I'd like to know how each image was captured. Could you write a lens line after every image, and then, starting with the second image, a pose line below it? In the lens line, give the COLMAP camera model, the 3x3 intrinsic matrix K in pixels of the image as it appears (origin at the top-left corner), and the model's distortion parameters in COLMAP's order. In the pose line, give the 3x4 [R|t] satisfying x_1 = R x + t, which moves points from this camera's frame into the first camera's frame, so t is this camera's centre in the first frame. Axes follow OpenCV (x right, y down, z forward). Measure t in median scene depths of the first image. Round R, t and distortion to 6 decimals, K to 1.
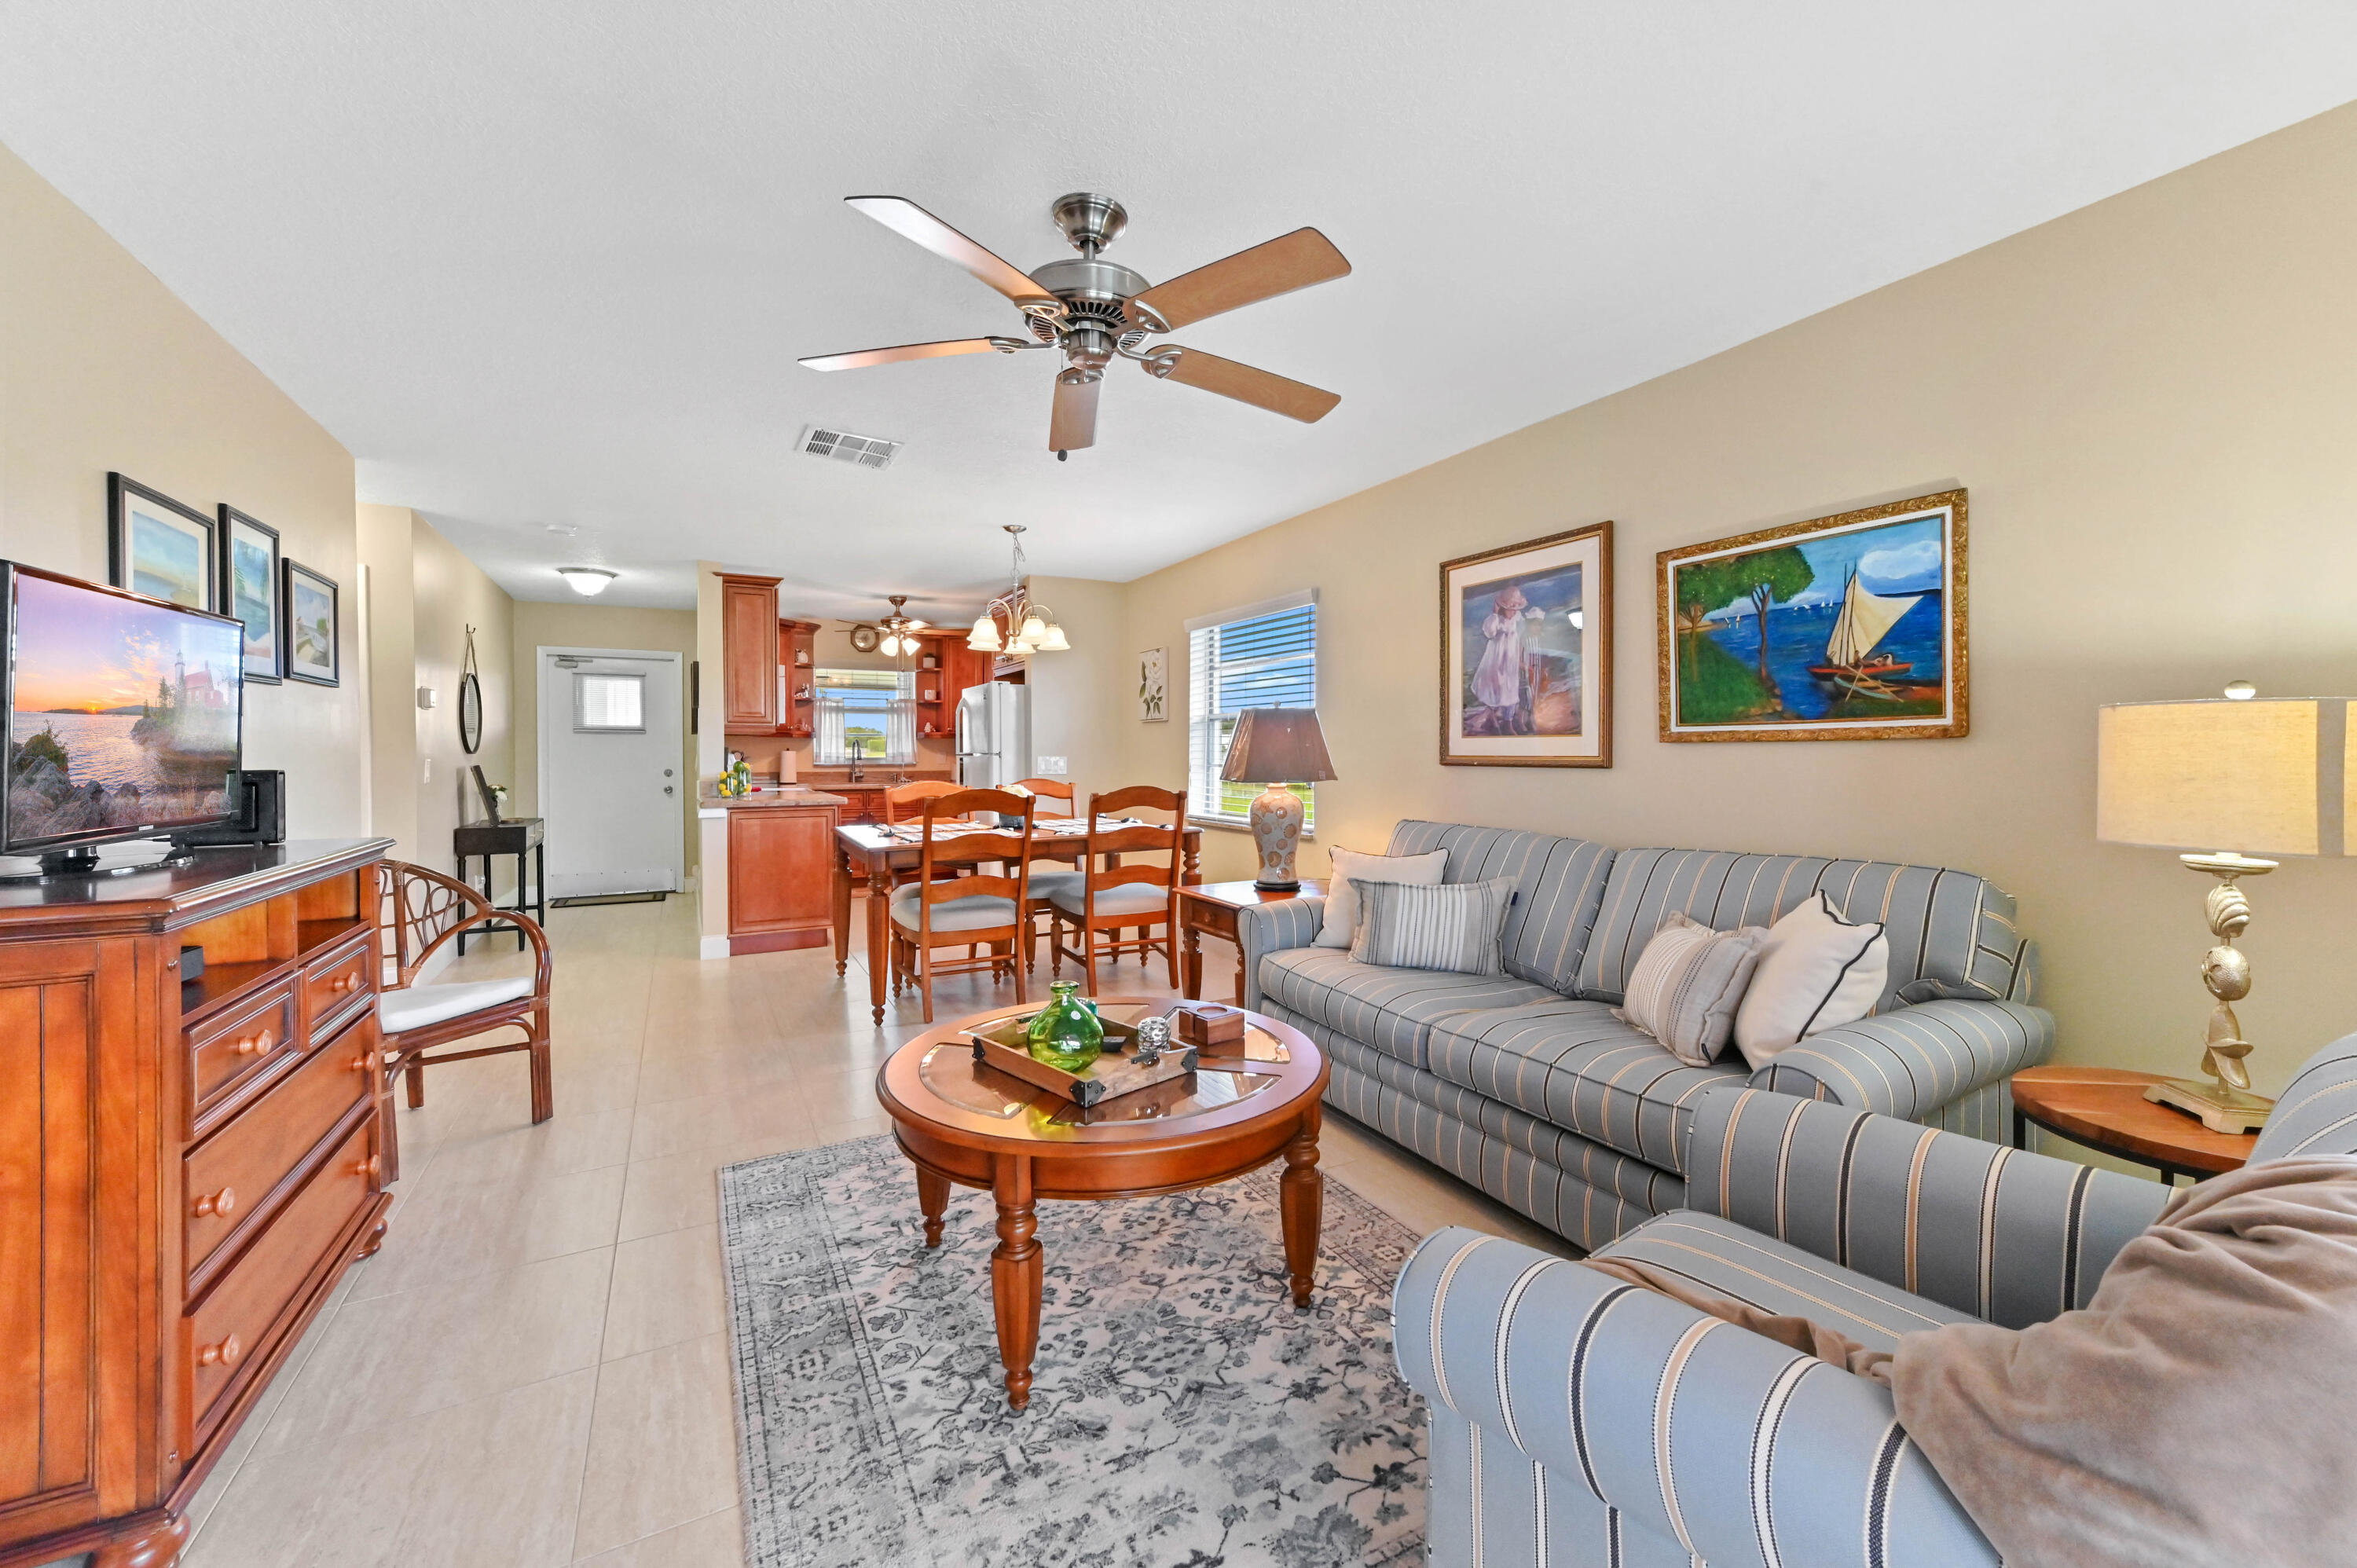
lens RADIAL K [[935.3, 0, 1179.6], [0, 935.3, 759.4], [0, 0, 1]] dist [0.016638, 0.000692]
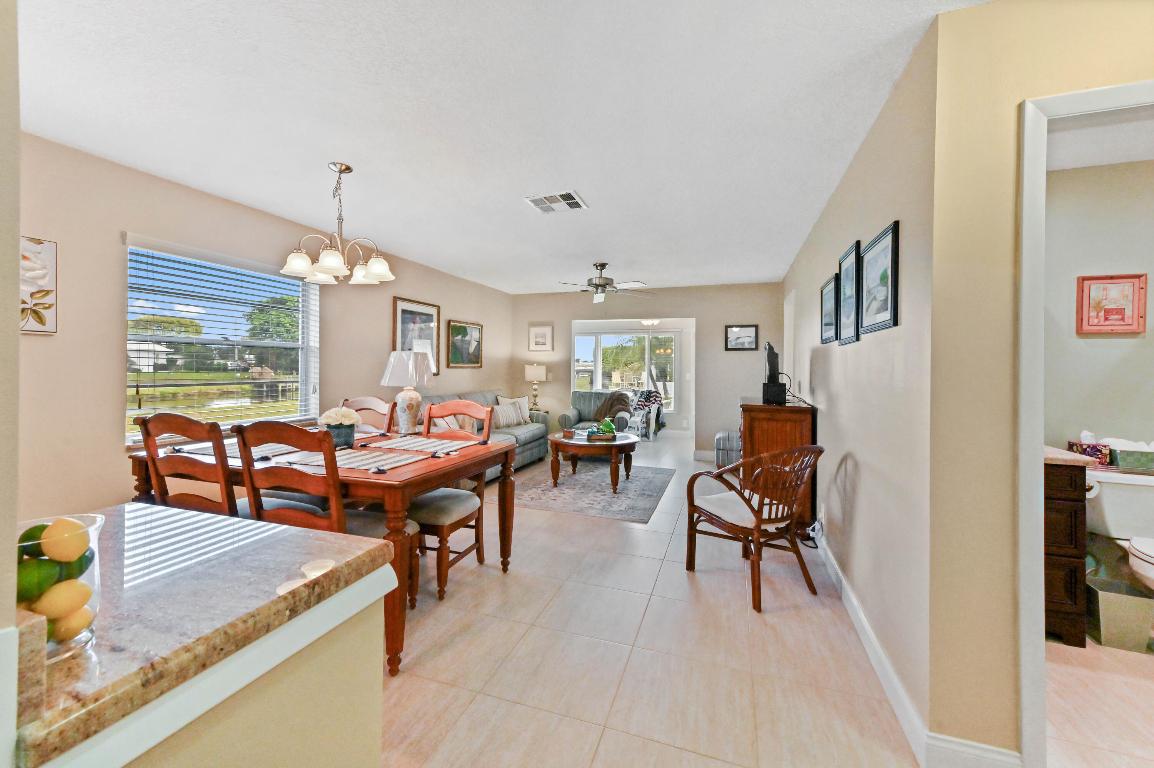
lens RADIAL K [[464.7, 0, 575.8], [0, 464.7, 362.6], [0, 0, 1]] dist [0.012374, -0.000078]
pose [[-0.688844, -0.004821, 0.724894, -0.806201], [-0.009075, 0.999957, -0.001974, -0.027361], [-0.724853, -0.007938, -0.688858, 1.259673]]
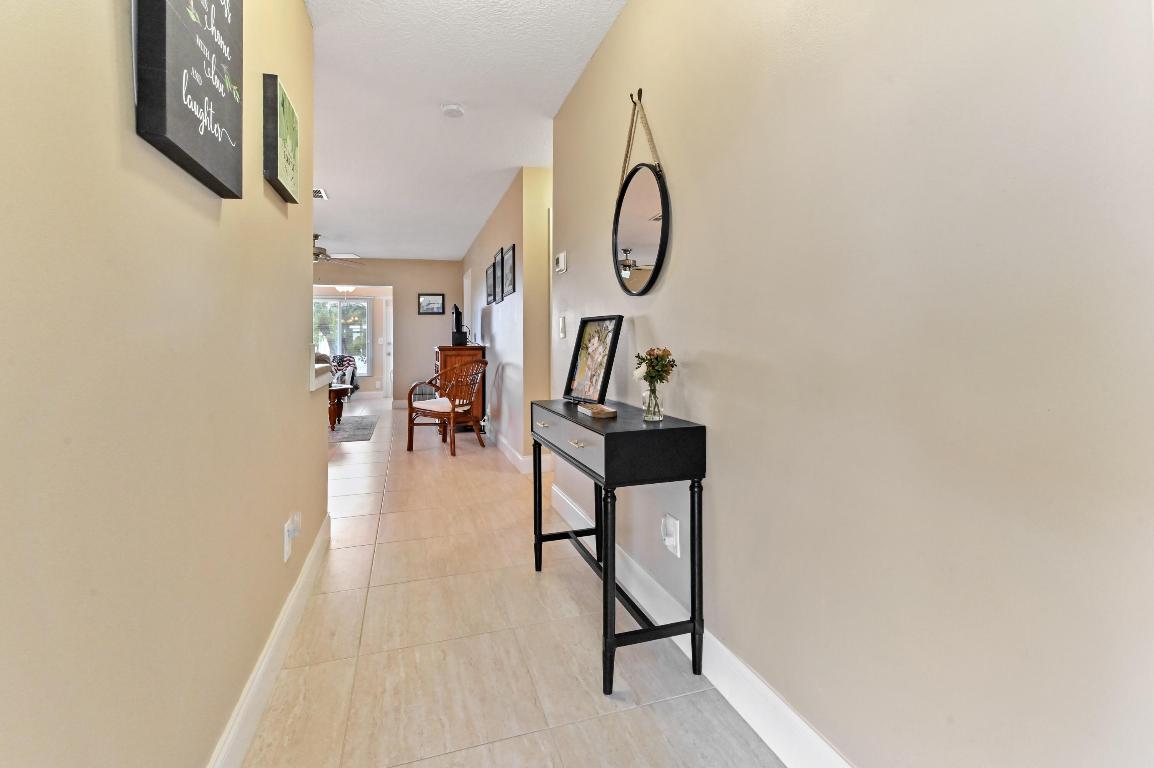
lens RADIAL K [[532.8, 0, 574.7], [0, 532.8, 334.5], [0, 0, 1]] dist [-0.000772, 0.000028]
pose [[-0.983648, 0.010823, 0.179775, -0.996018], [0.008547, 0.999873, -0.013427, 0.031527], [-0.179898, -0.011671, -0.983616, 1.748497]]
